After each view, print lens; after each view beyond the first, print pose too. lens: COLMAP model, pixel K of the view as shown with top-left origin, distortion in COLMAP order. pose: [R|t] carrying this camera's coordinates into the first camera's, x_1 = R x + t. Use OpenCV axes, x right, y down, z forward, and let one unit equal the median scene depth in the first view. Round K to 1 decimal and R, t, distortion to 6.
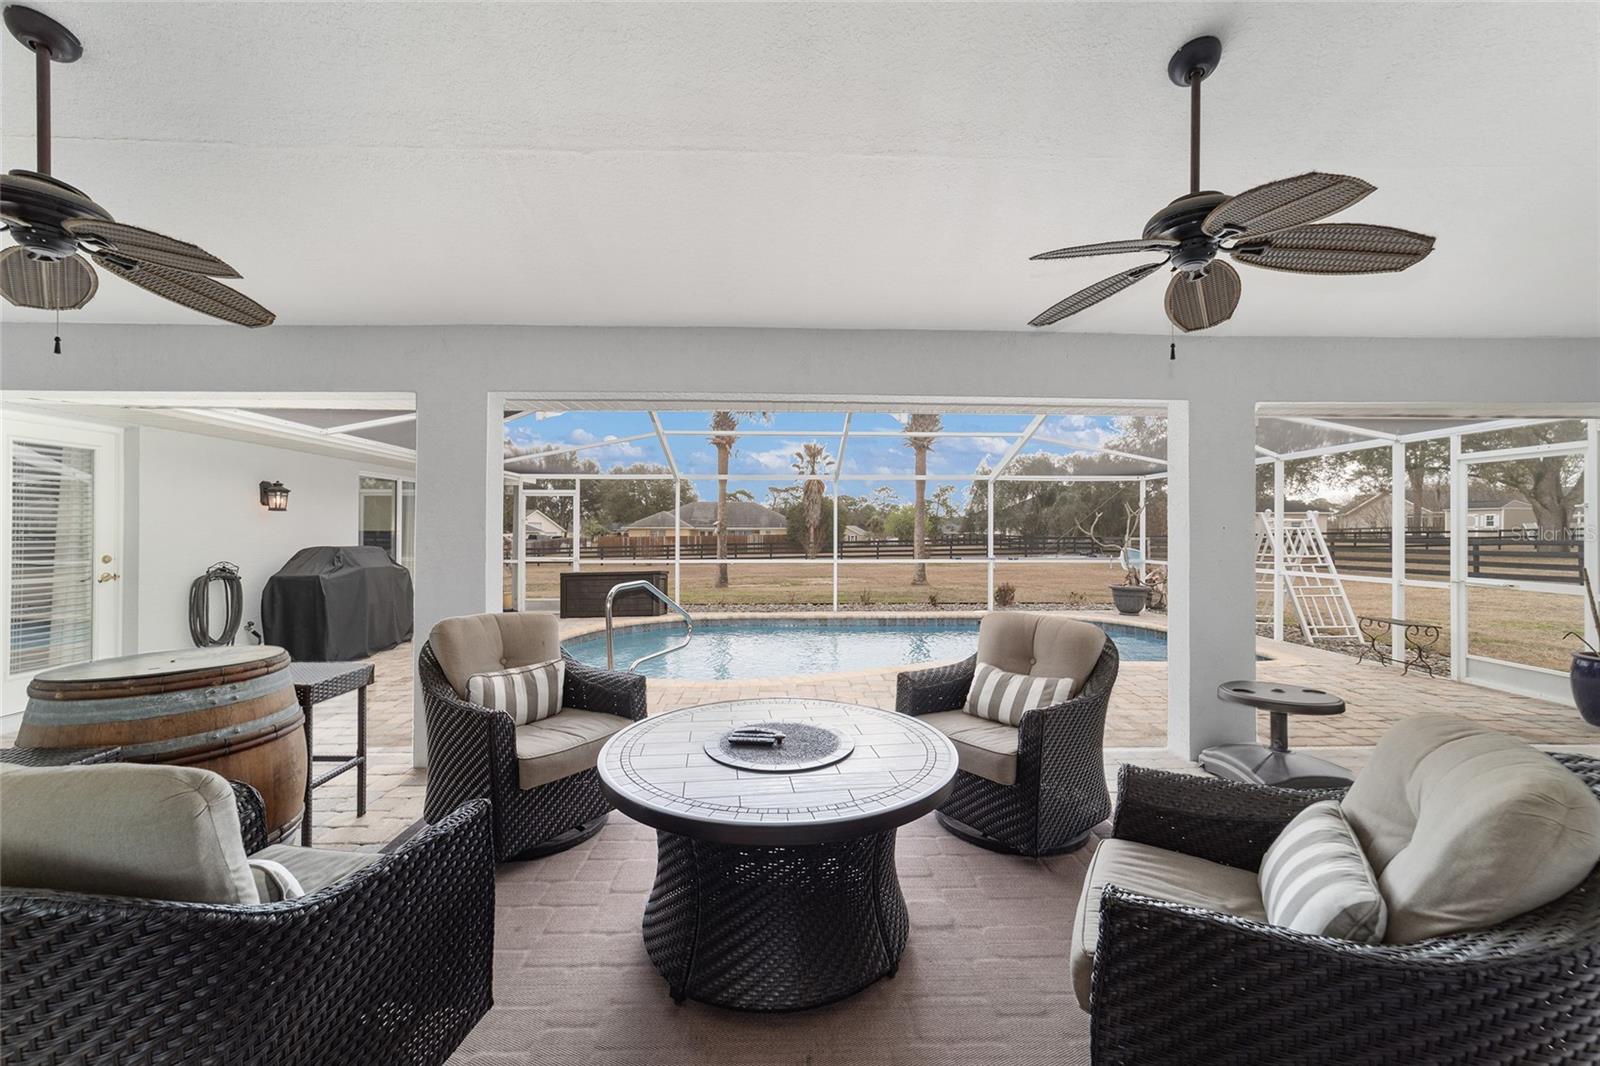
lens RADIAL K [[612.0, 0, 798.4], [0, 612.0, 529.4], [0, 0, 1]] dist [-0.020132, 0.009528]
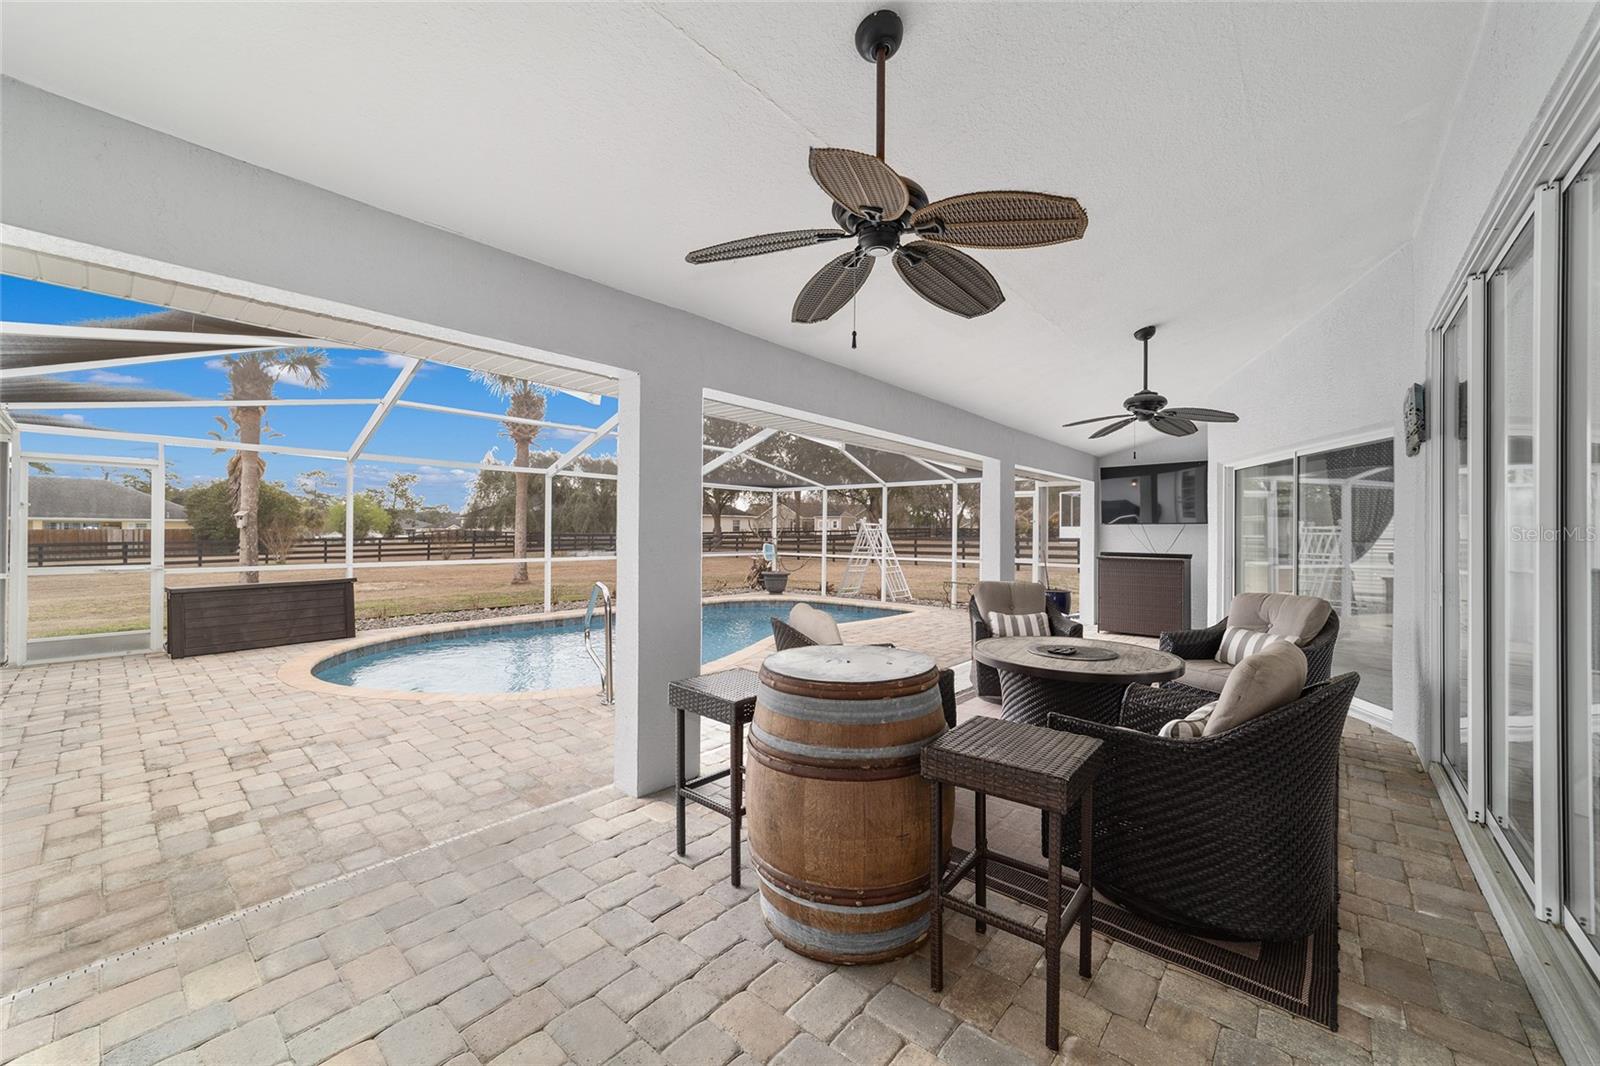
lens RADIAL K [[612.0, 0, 798.4], [0, 612.0, 529.4], [0, 0, 1]] dist [-0.020132, 0.009528]
pose [[0.673196, 0.008321, 0.739417, -0.216025], [-0.012090, 0.999927, -0.000245, 0.000139], [-0.739365, -0.008775, 0.673248, 0.044554]]
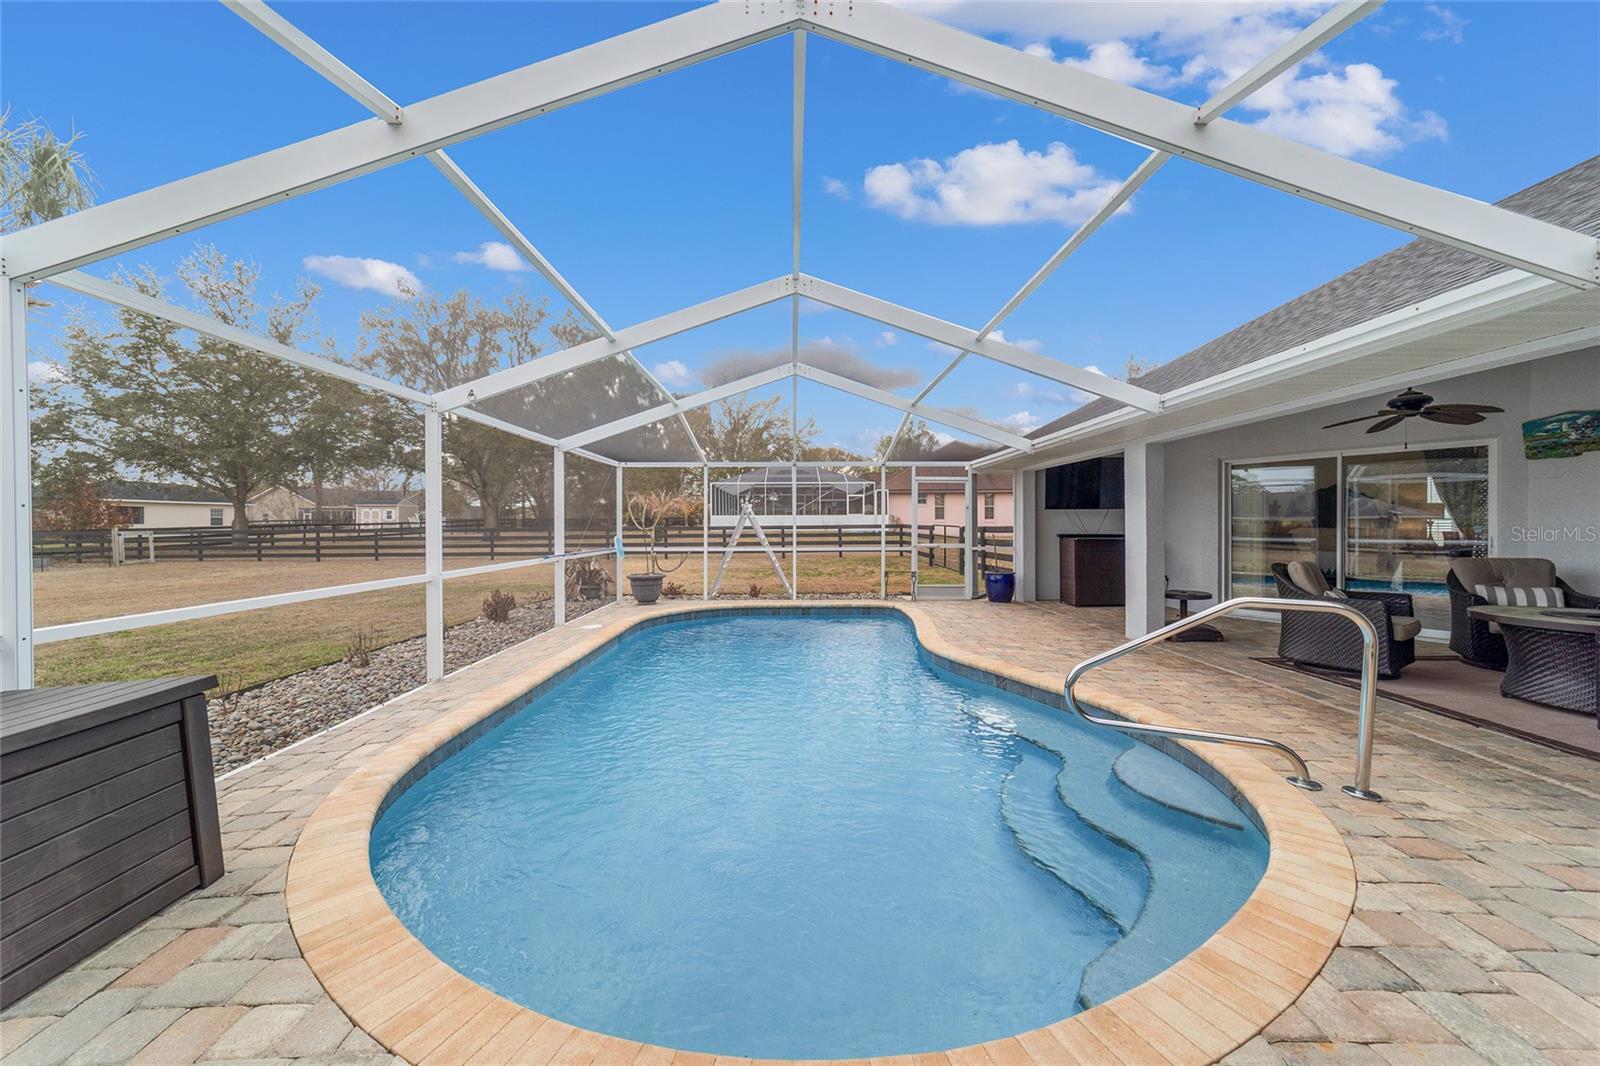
lens RADIAL K [[612.0, 0, 798.4], [0, 612.0, 529.4], [0, 0, 1]] dist [-0.020132, 0.009528]
pose [[0.015842, -0.009766, 0.999827, -0.231811], [-0.001468, 0.999951, 0.009791, 0.006187], [-0.999873, -0.001623, 0.015827, 0.406696]]
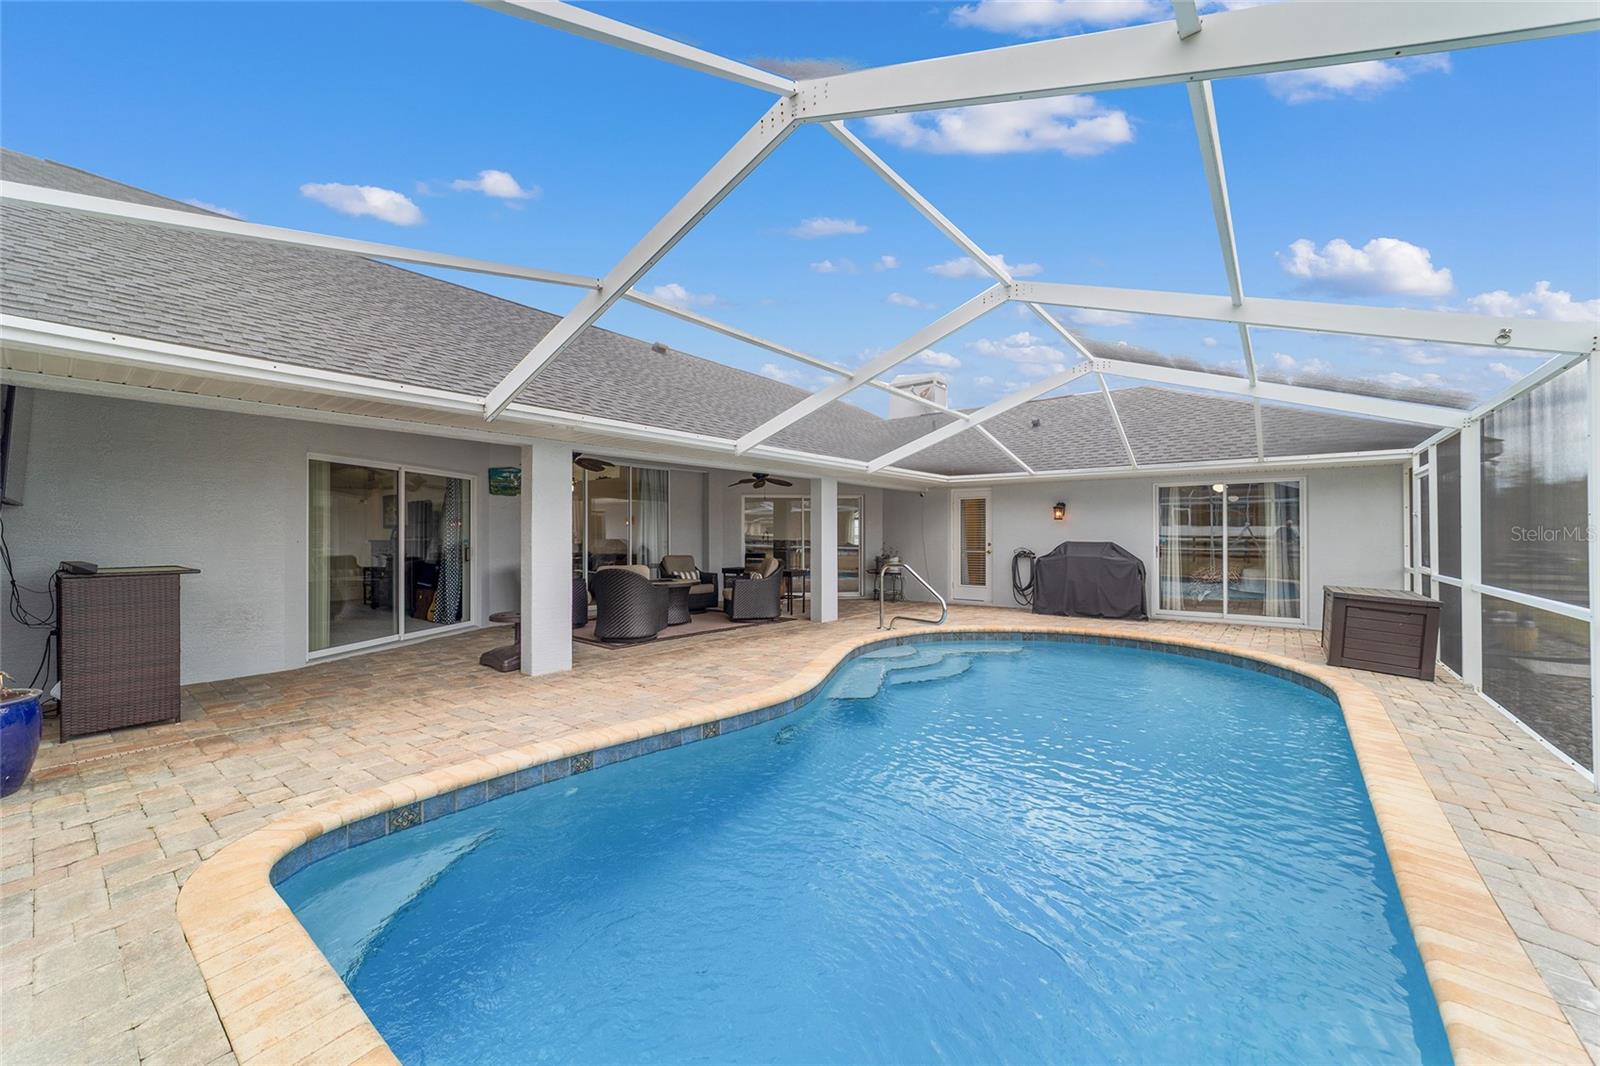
lens RADIAL K [[617.3, 0, 801.5], [0, 617.3, 519.8], [0, 0, 1]] dist [-0.024698, 0.014184]
pose [[-0.636814, -0.021417, -0.770720, 0.302223], [0.003051, 0.999536, -0.030297, 0.006587], [0.771012, -0.021645, -0.636453, 0.511690]]
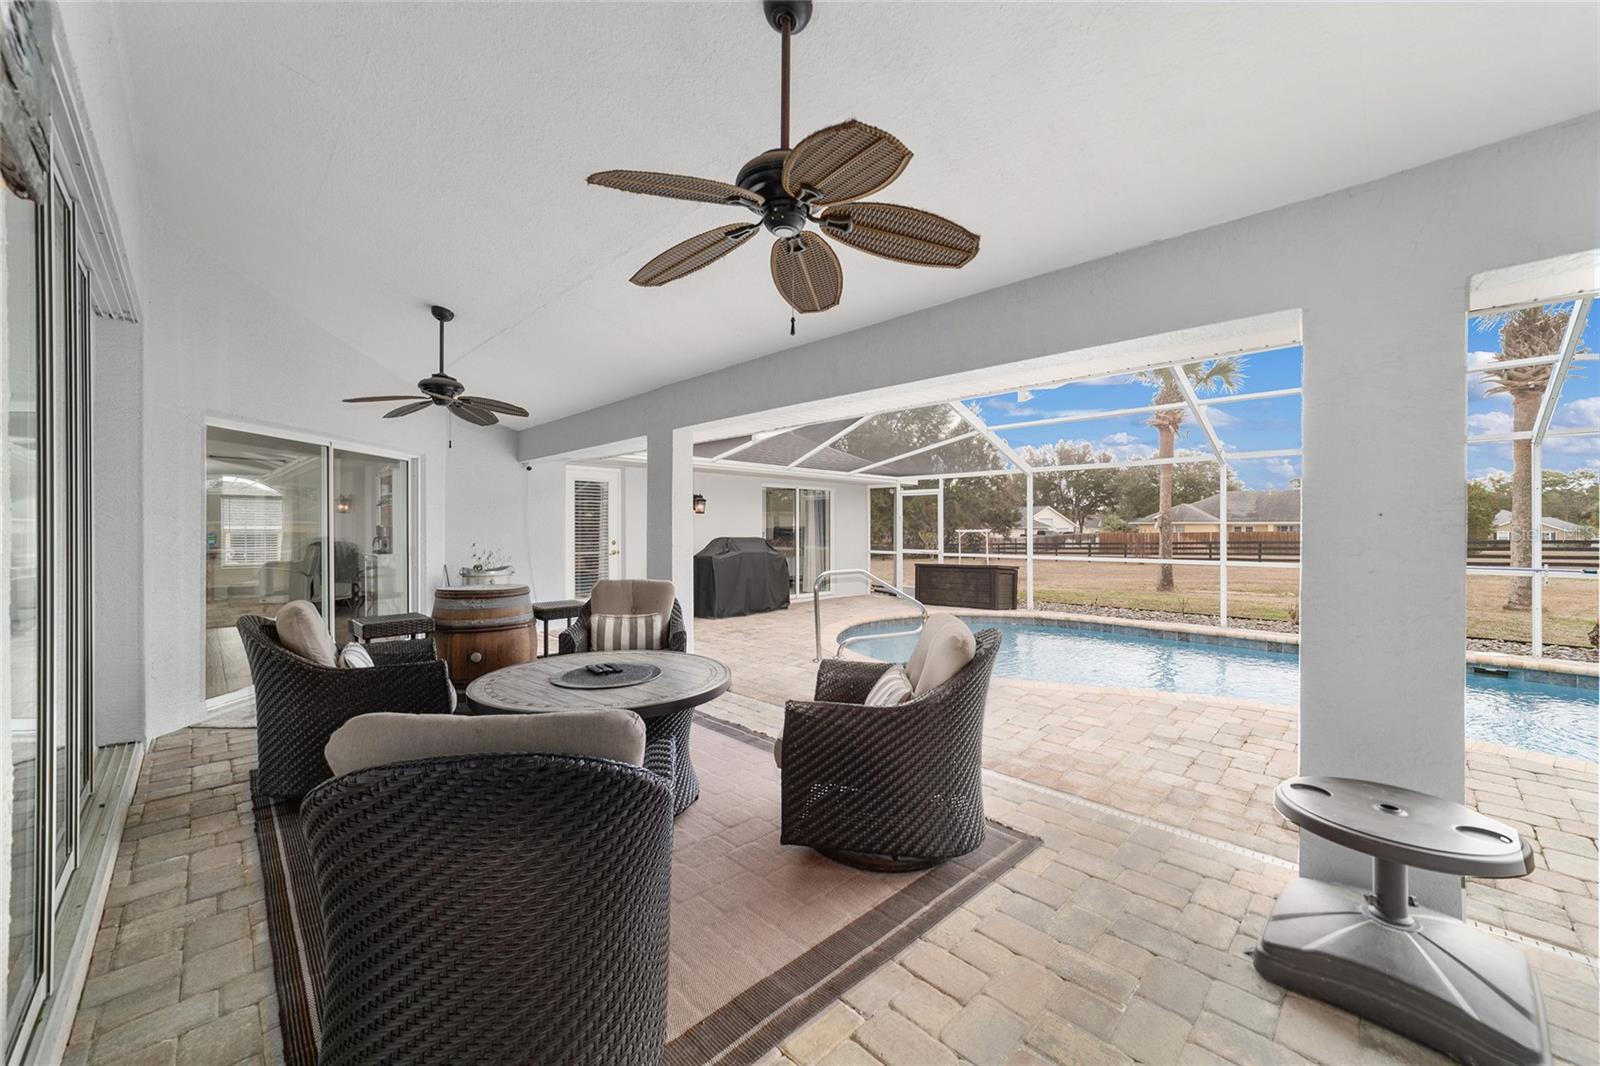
lens RADIAL K [[612.0, 0, 798.4], [0, 612.0, 529.4], [0, 0, 1]] dist [-0.020132, 0.009528]
pose [[0.683054, 0.000116, -0.730368, 0.146777], [0.004707, 0.999979, 0.004561, 0.001359], [0.730353, -0.006553, 0.683038, 0.041839]]
